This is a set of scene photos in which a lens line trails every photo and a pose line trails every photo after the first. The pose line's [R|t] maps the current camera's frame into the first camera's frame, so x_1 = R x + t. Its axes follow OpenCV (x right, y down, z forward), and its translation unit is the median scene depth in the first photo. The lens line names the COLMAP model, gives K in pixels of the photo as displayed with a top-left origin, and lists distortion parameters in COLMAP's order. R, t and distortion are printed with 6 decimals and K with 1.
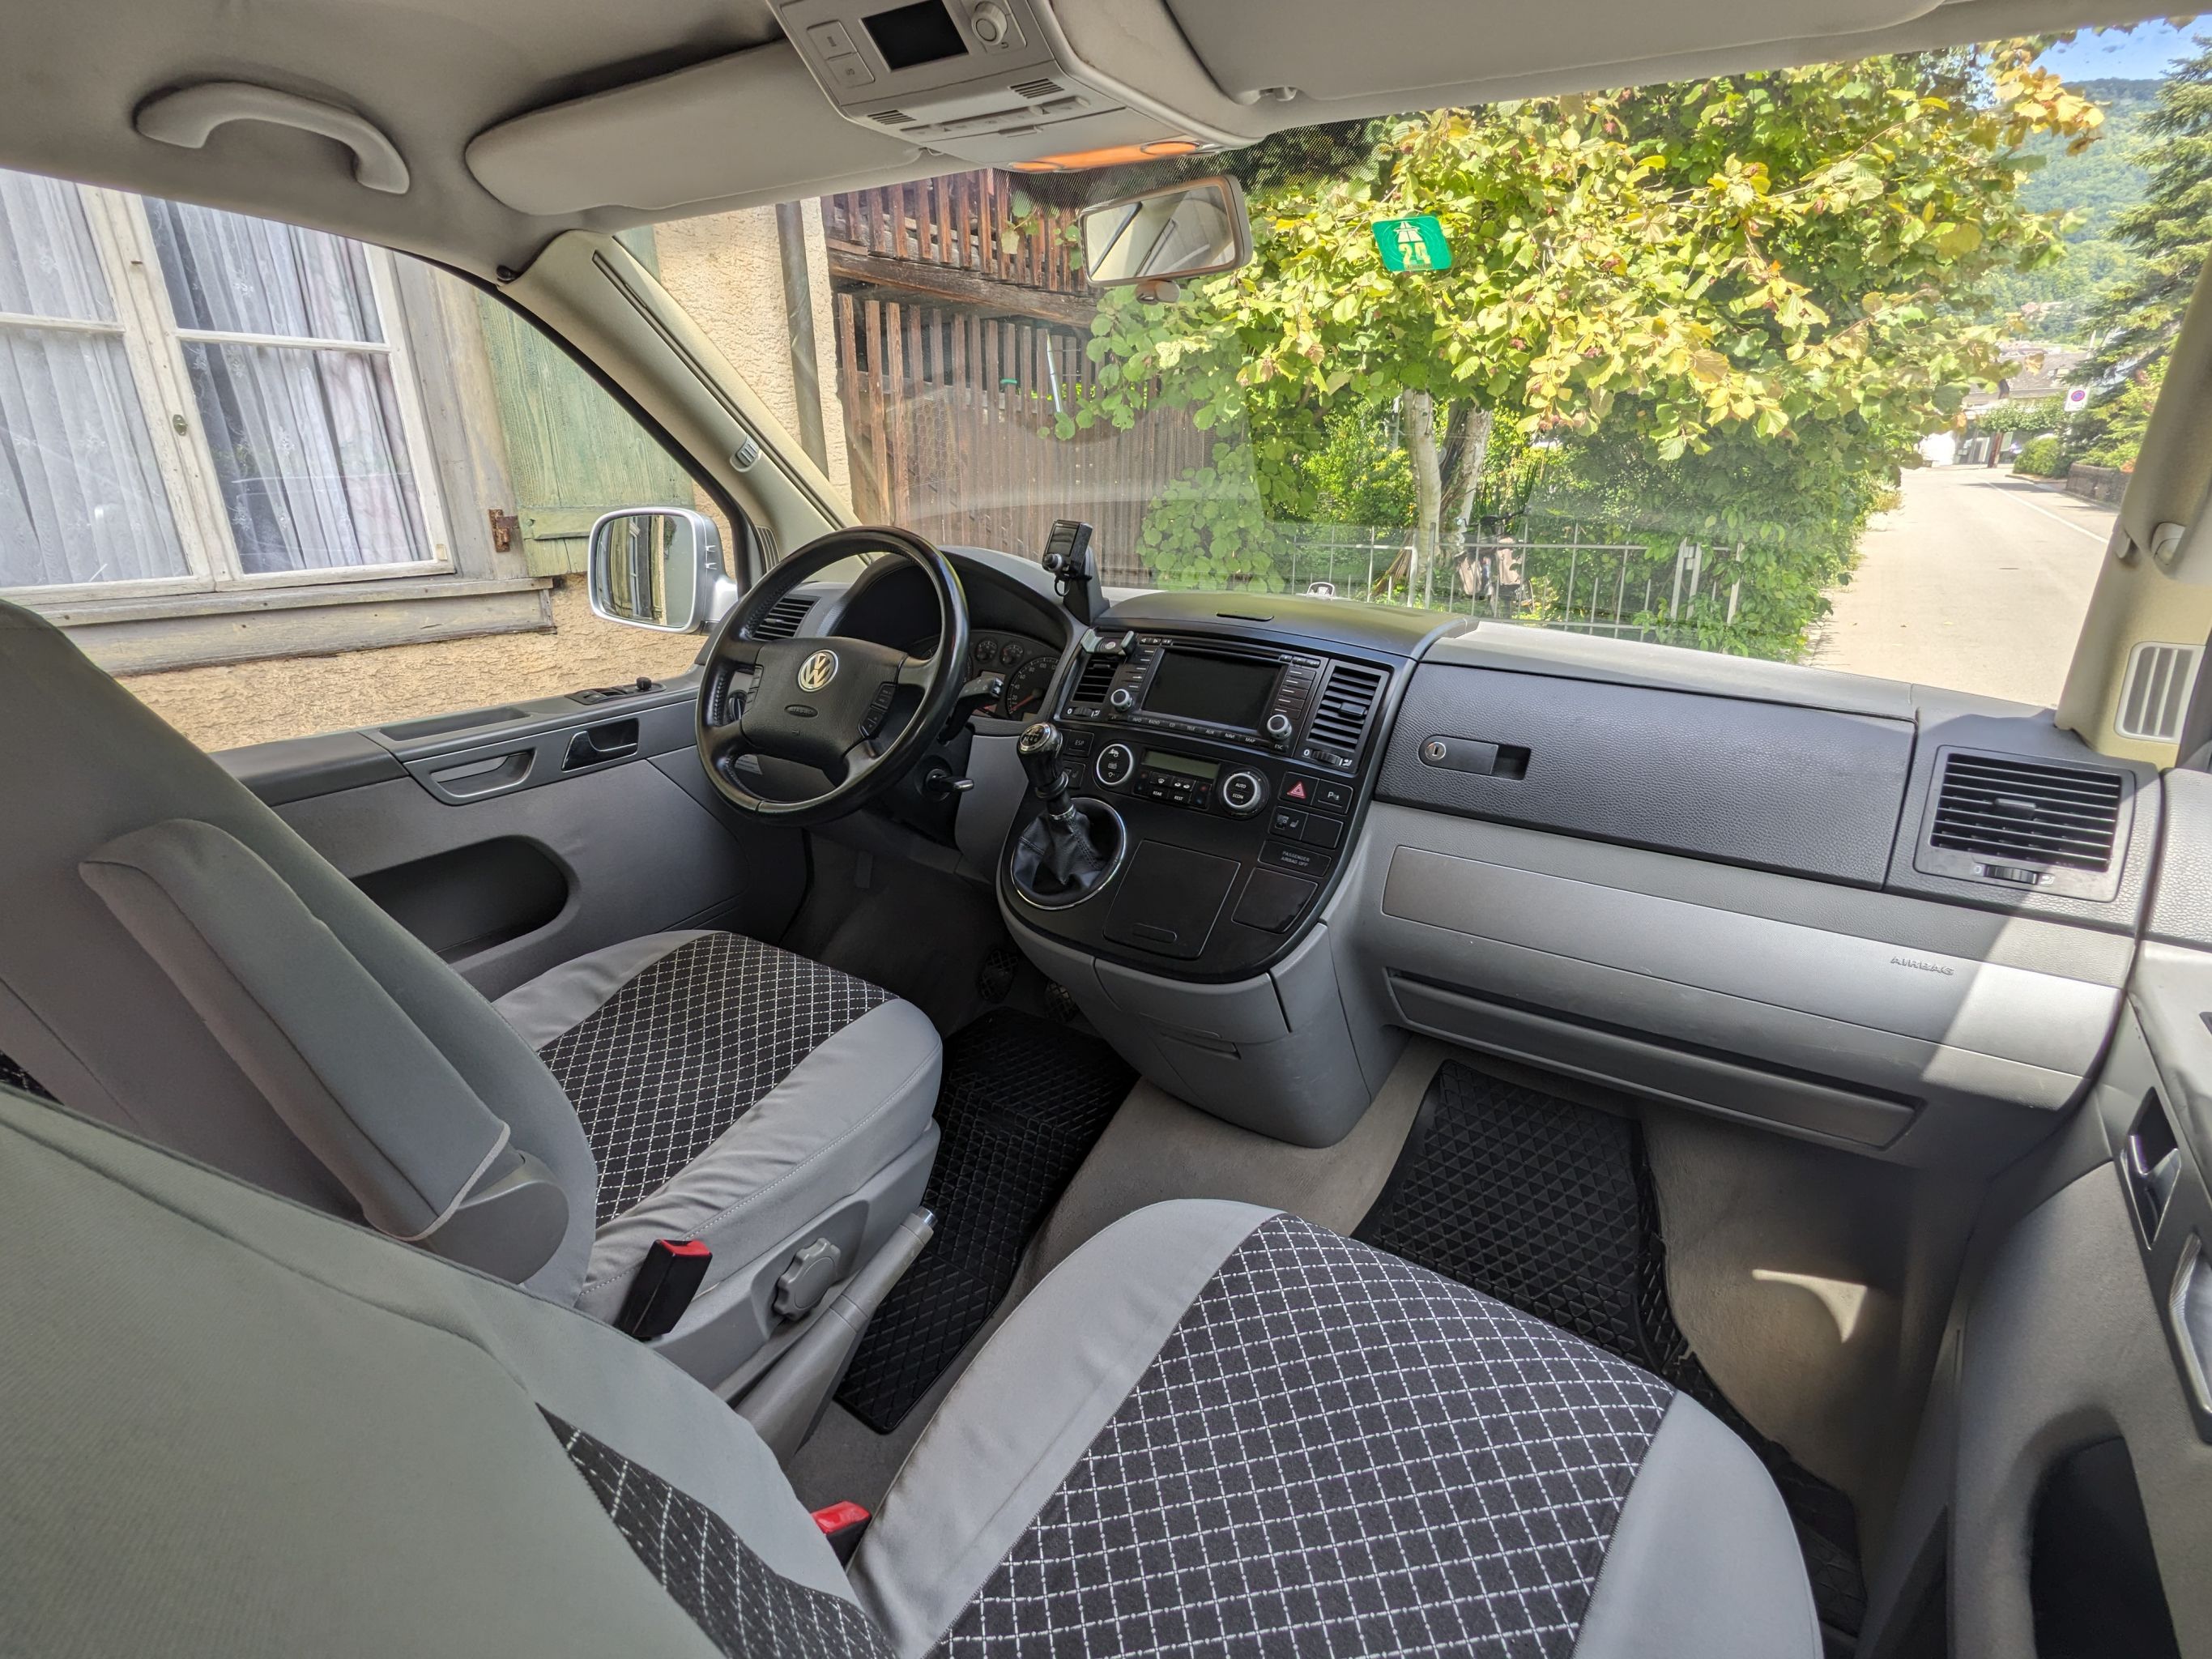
lens RADIAL K [[1060.4, 0, 1111.4], [0, 1060.4, 840.2], [0, 0, 1]] dist [-0.001021, -0.000074]
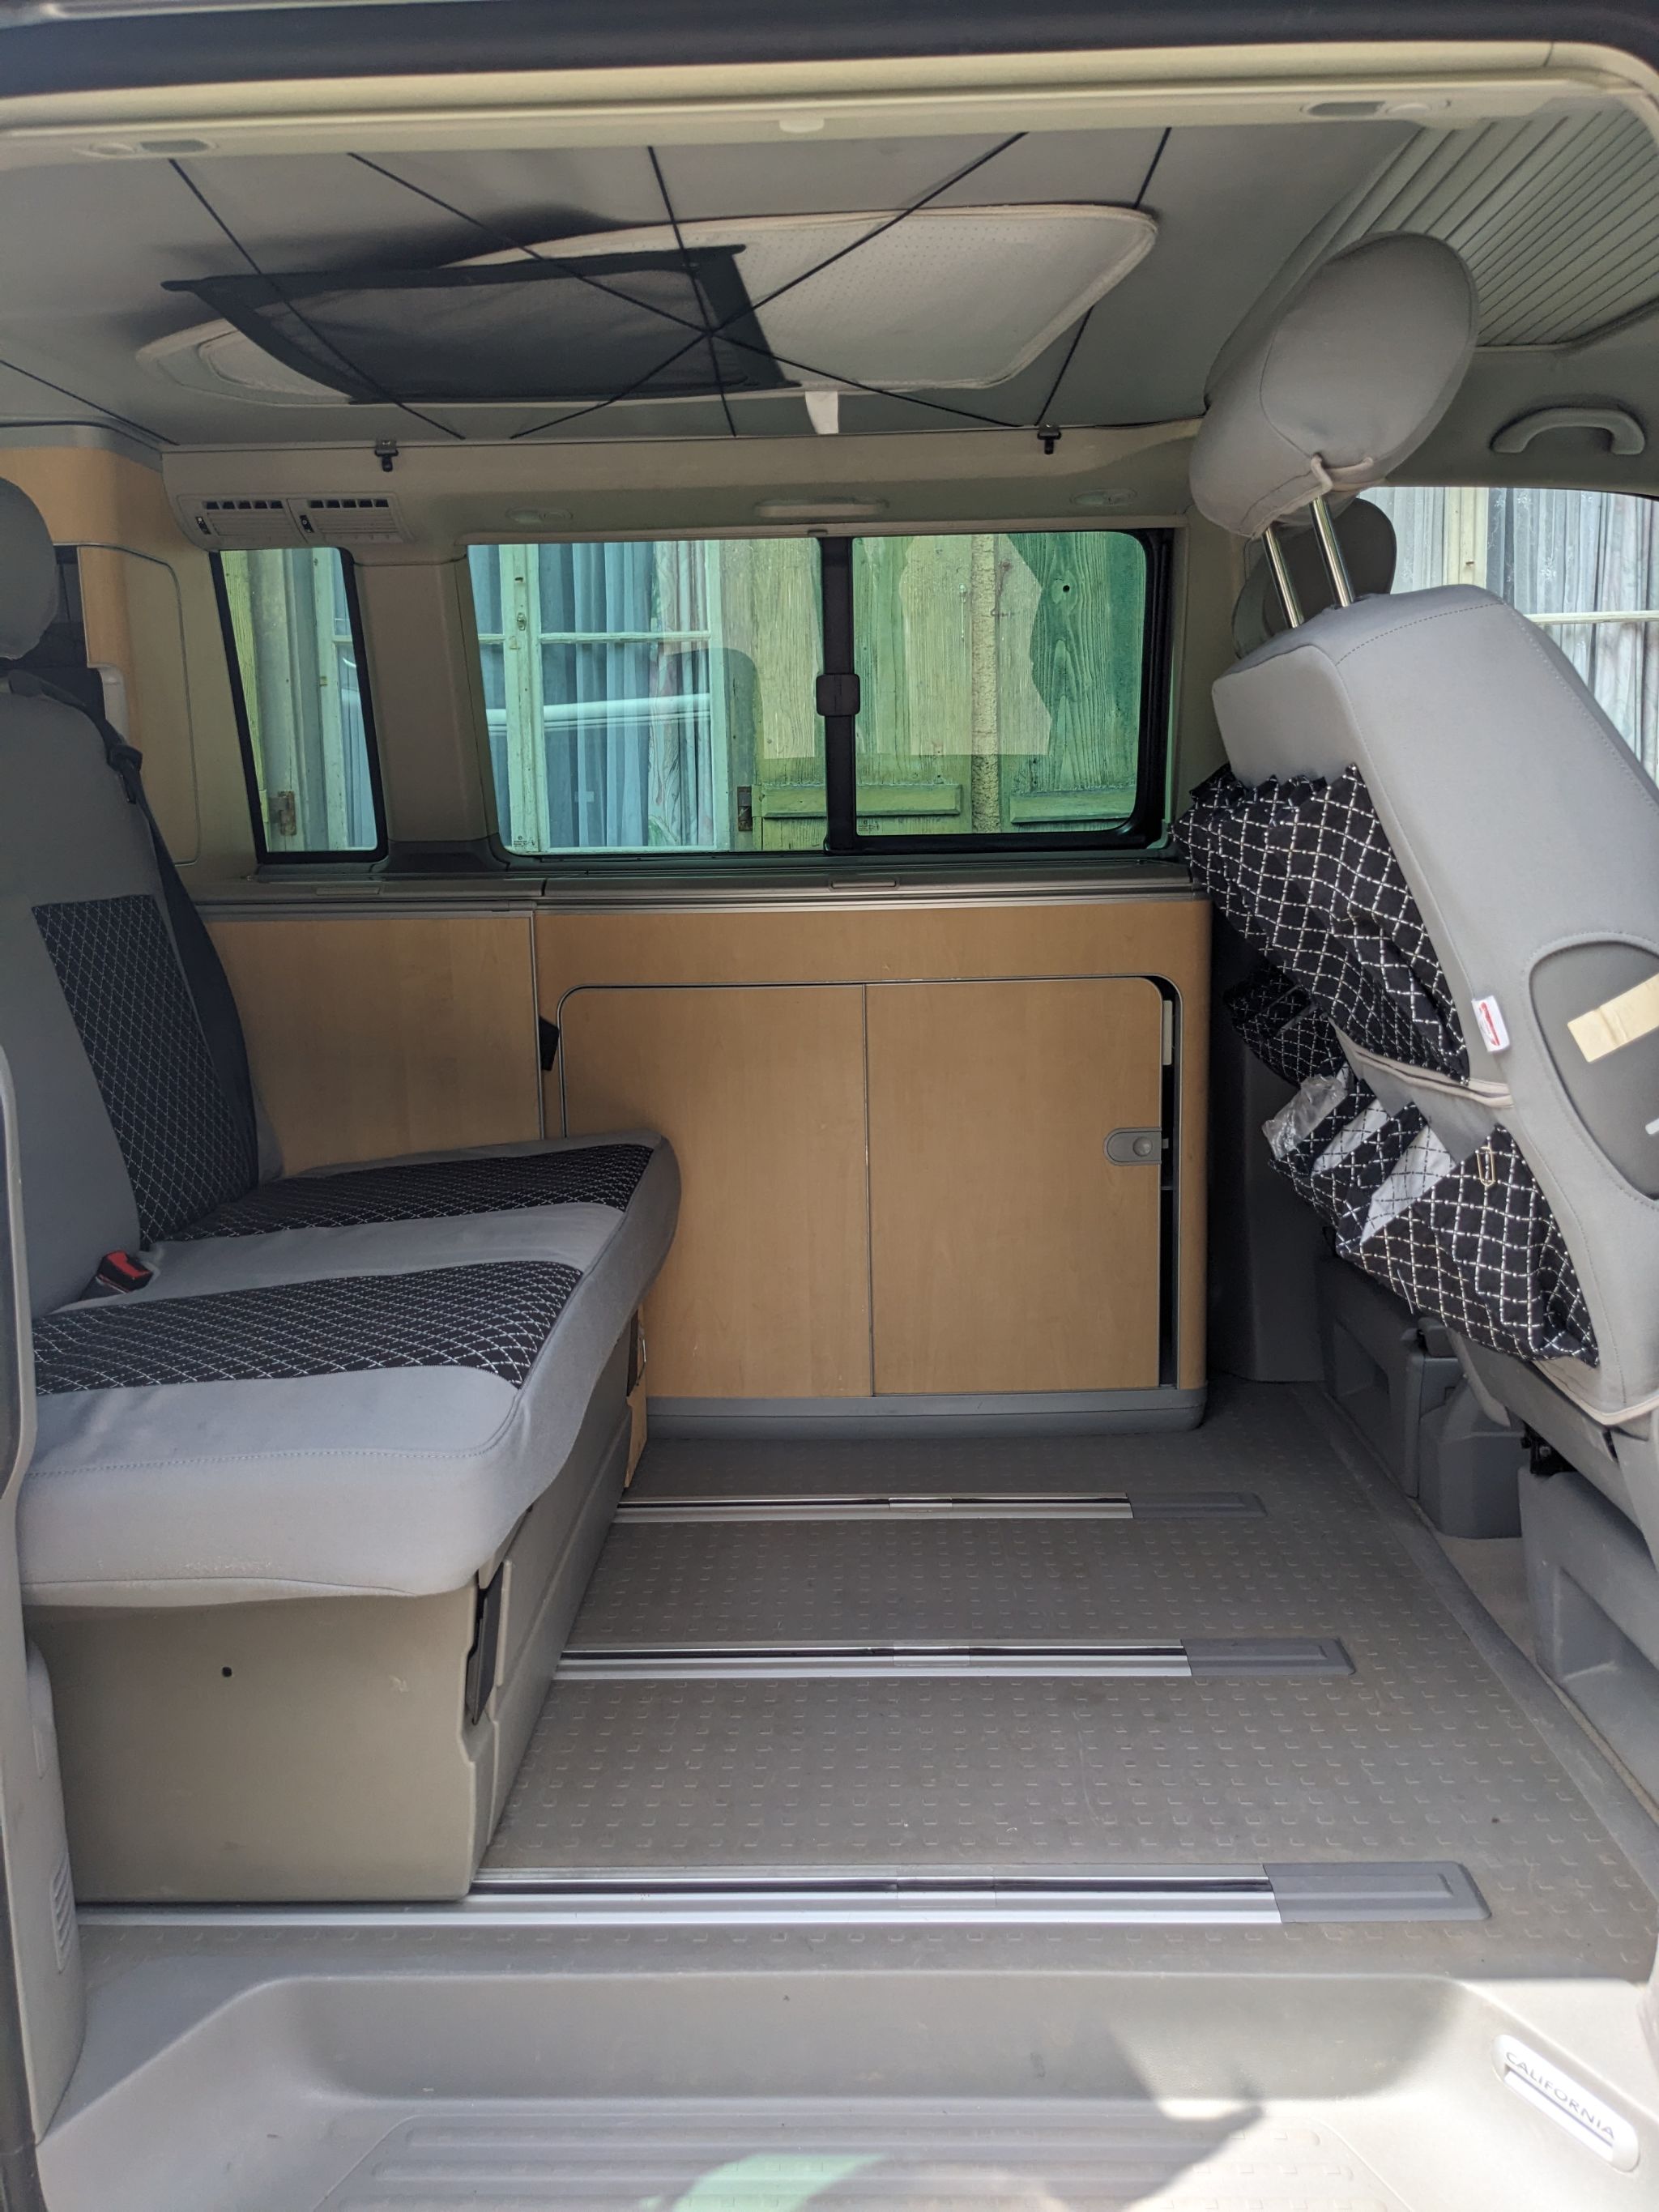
lens RADIAL K [[1748.7, 0, 836.7], [0, 1748.7, 1112.1], [0, 0, 1]] dist [0.049339, -0.072922]
pose [[0.520918, 0.111807, -0.846253, 0.328325], [-0.270188, 0.962009, -0.039215, 0.234940], [0.809718, 0.249075, 0.531336, -0.341400]]
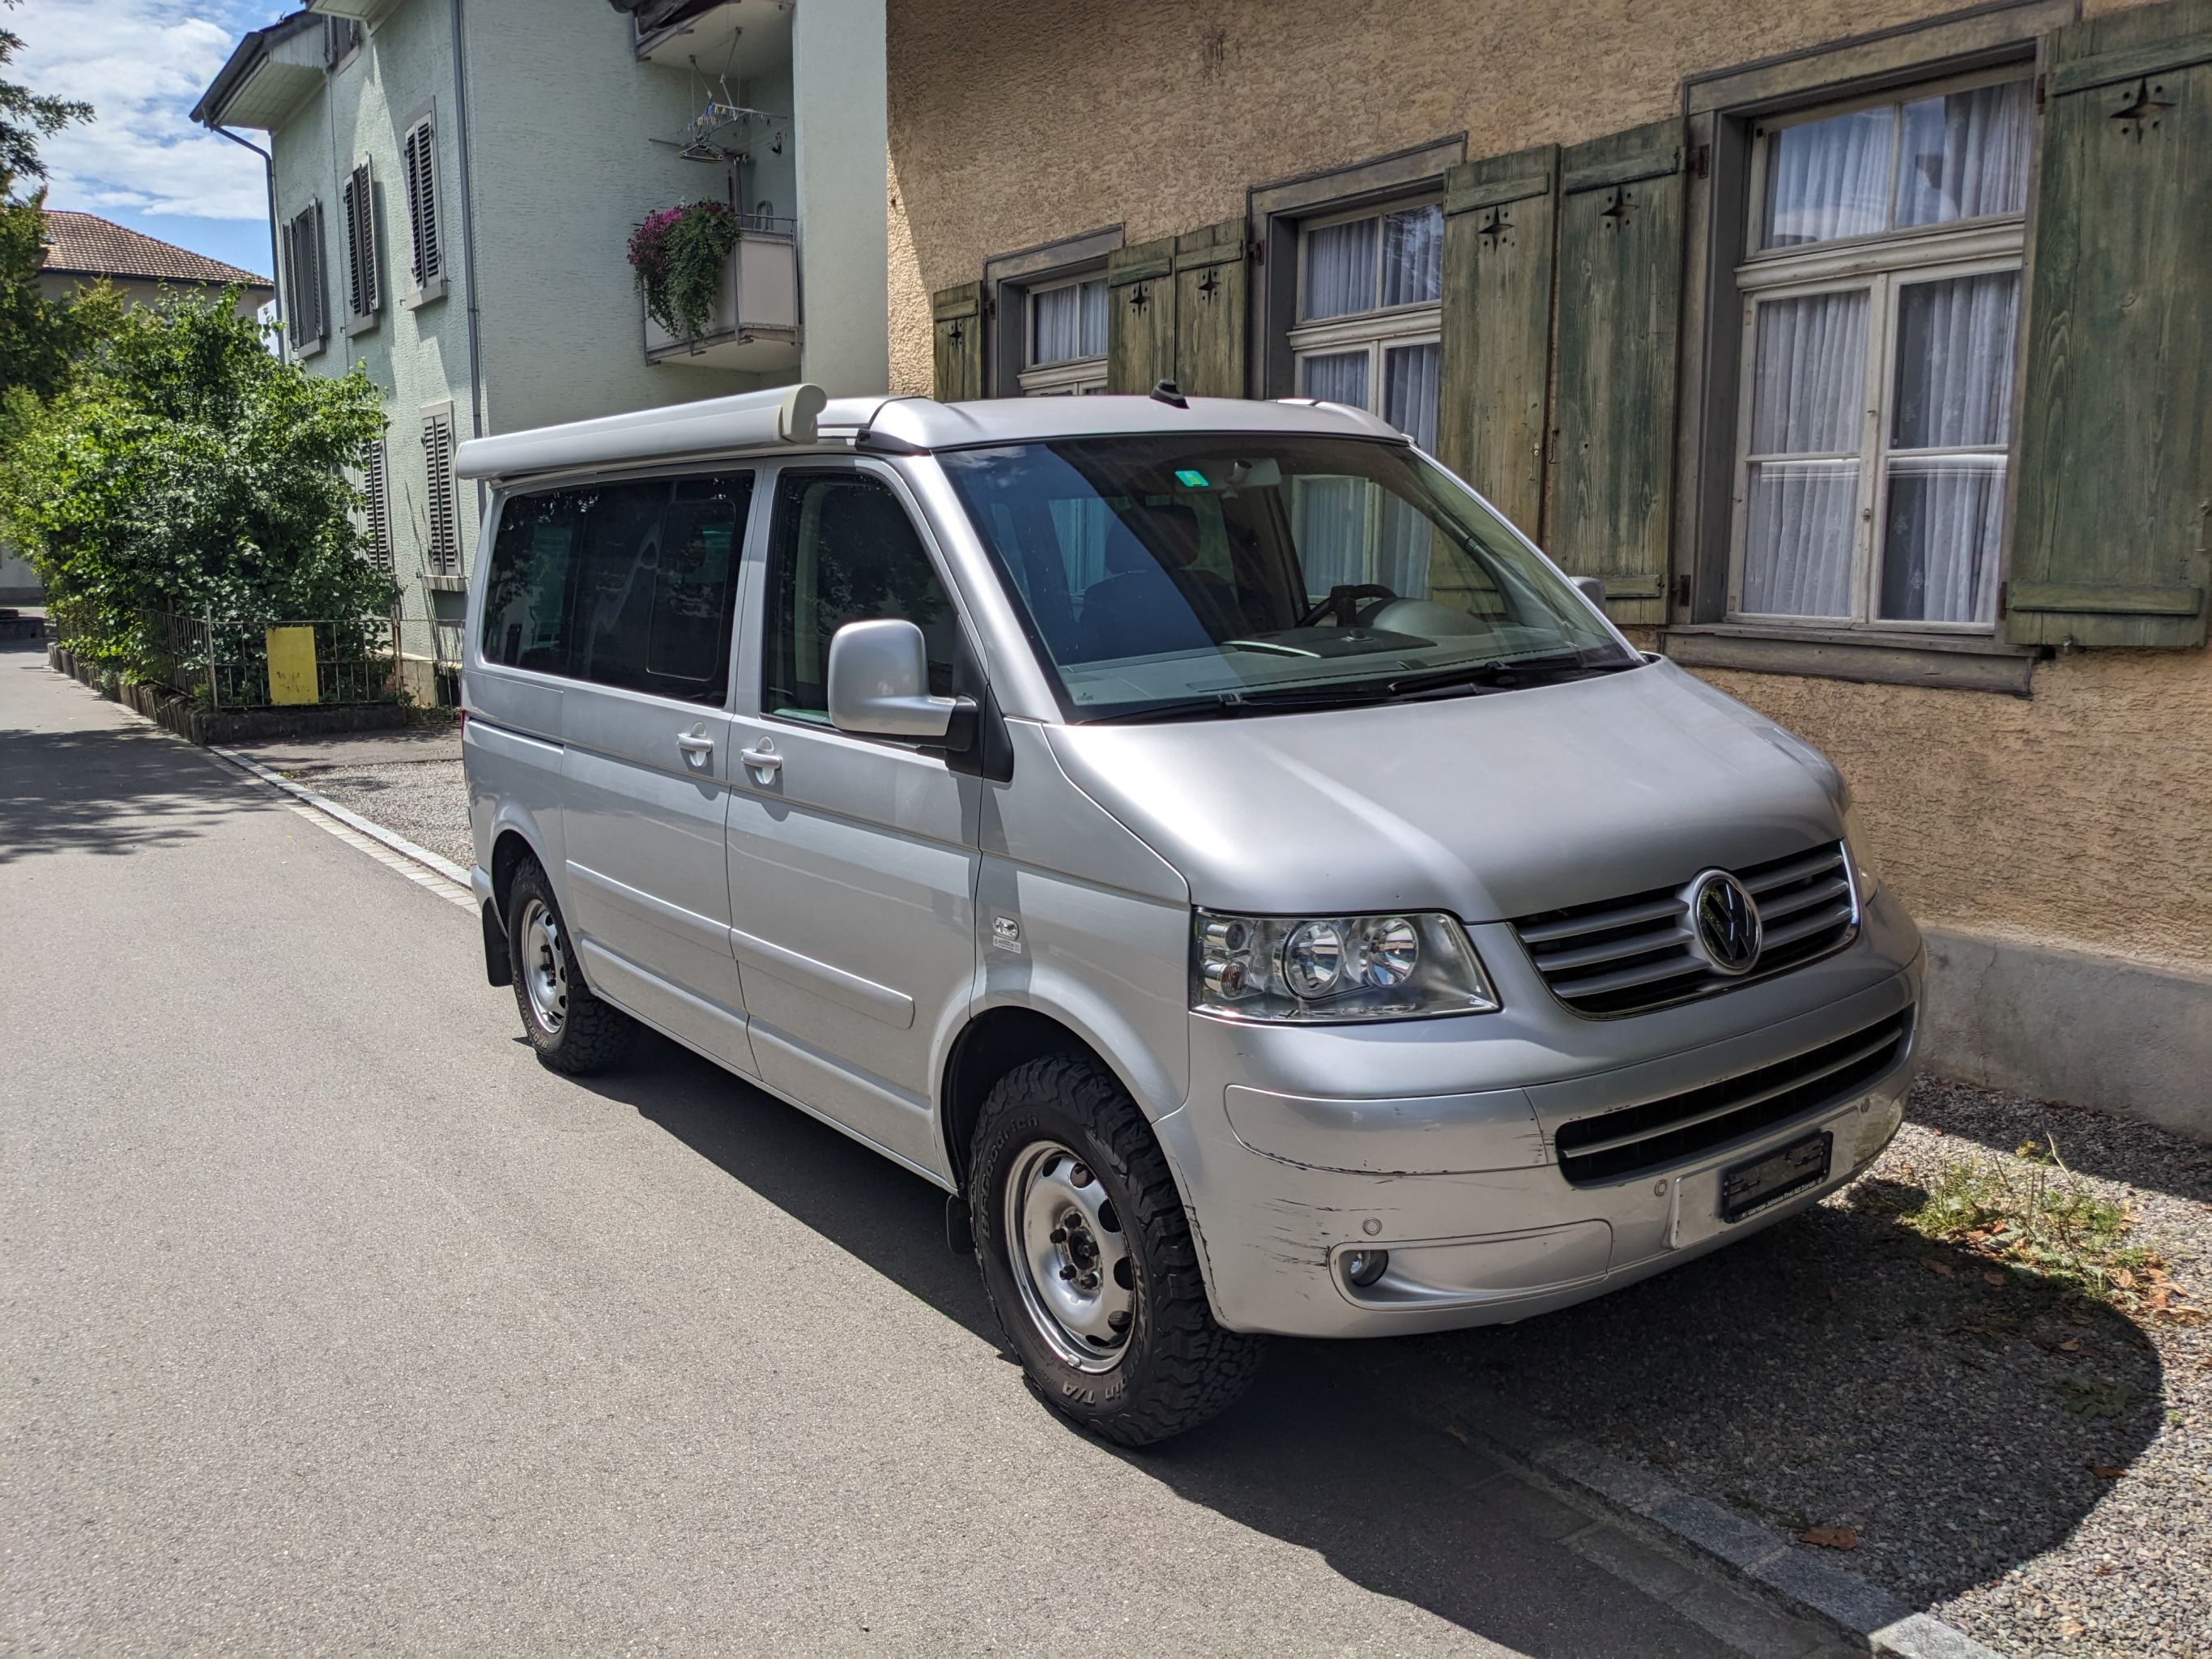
lens RADIAL K [[1748.7, 0, 1139.9], [0, 1748.7, 812.0], [0, 0, 1]] dist [0.049339, -0.072922]
pose [[-0.351821, 0.153303, -0.923429, 1.525324], [-0.302967, 0.914749, 0.267291, -0.322894], [0.885682, 0.373807, -0.275382, 0.830681]]
